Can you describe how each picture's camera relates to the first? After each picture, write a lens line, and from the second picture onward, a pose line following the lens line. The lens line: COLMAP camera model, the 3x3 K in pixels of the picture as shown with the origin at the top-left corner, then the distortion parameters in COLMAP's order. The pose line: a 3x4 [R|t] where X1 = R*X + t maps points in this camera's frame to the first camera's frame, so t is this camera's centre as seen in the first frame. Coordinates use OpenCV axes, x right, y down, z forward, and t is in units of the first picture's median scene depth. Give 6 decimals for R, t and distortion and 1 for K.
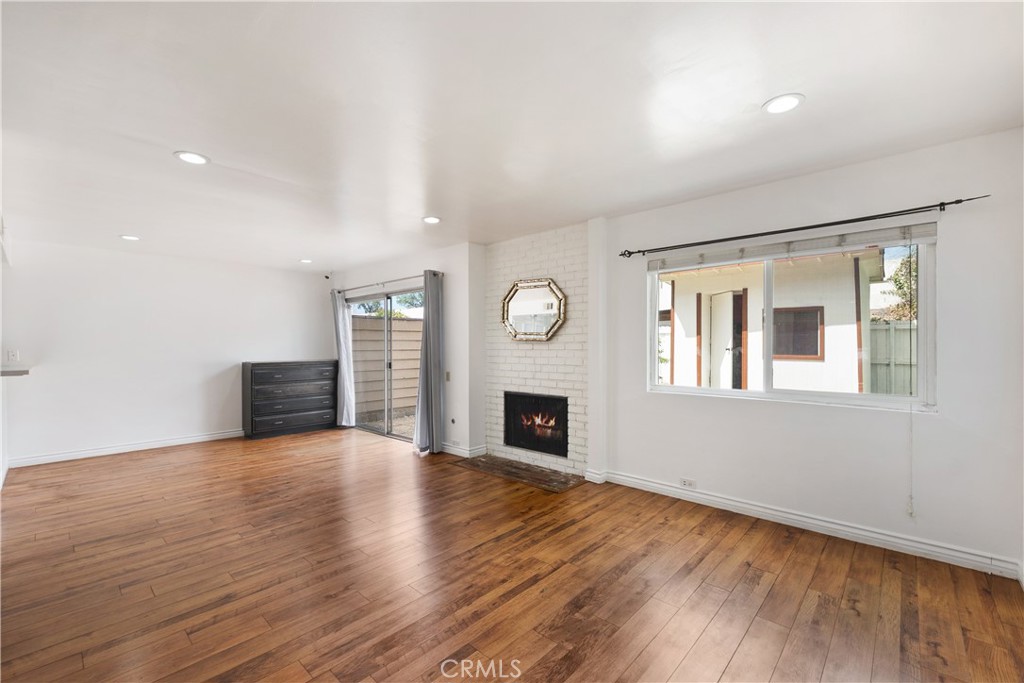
lens RADIAL K [[431.2, 0, 511.5], [0, 431.2, 346.2], [0, 0, 1]] dist [-0.001806, -0.000510]
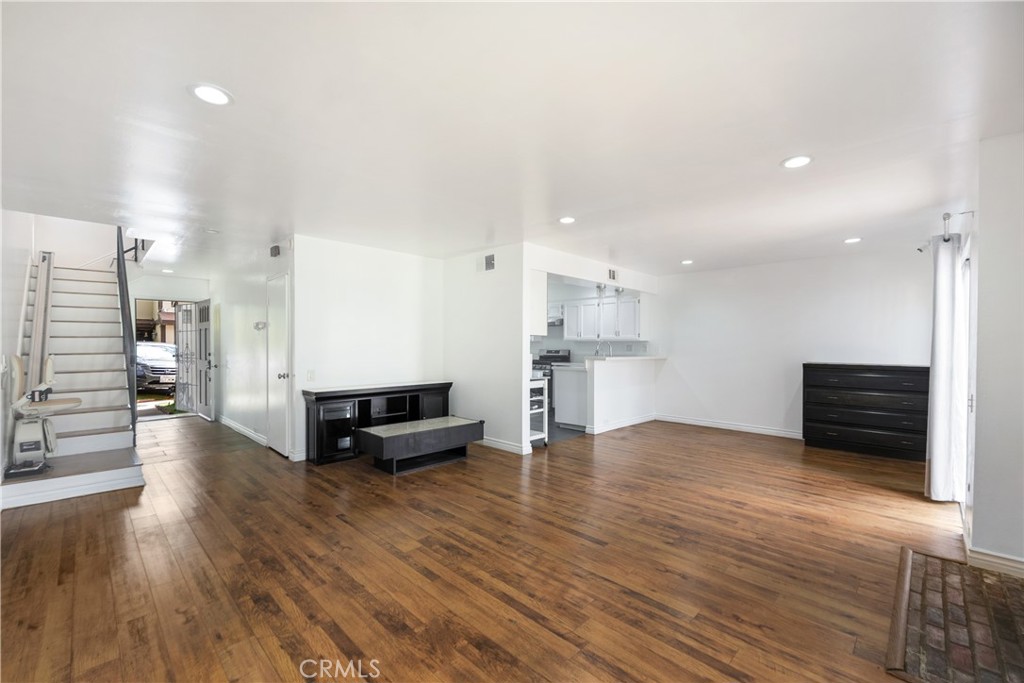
lens RADIAL K [[428.9, 0, 506.9], [0, 428.9, 352.5], [0, 0, 1]] dist [-0.002768, -0.000948]
pose [[-0.040168, 0.019855, -0.998996, 0.667099], [-0.007048, 0.999772, 0.020154, 0.000293], [0.999168, 0.007851, -0.040019, 0.725006]]
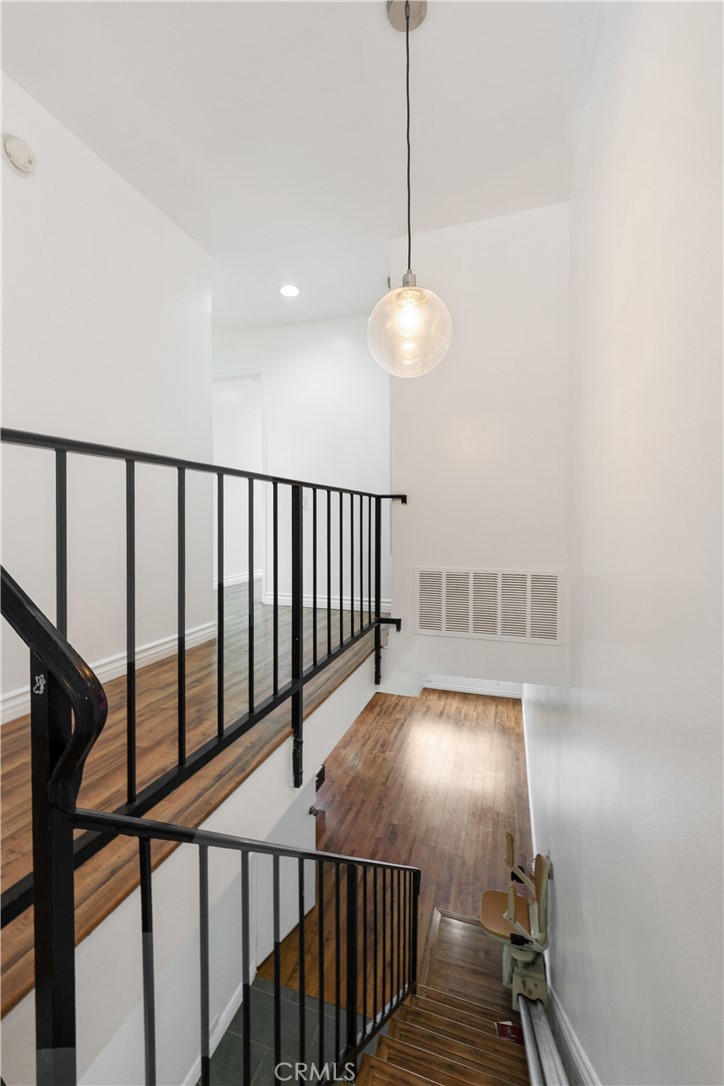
lens RADIAL K [[459.5, 0, 362.1], [0, 459.5, 521.0], [0, 0, 1]] dist [-0.003155, -0.000755]
pose [[0.905325, 0.001087, 0.424719, -1.210296], [-0.005697, 0.999938, 0.009584, -0.710997], [-0.424682, -0.011096, 0.905275, -1.389029]]
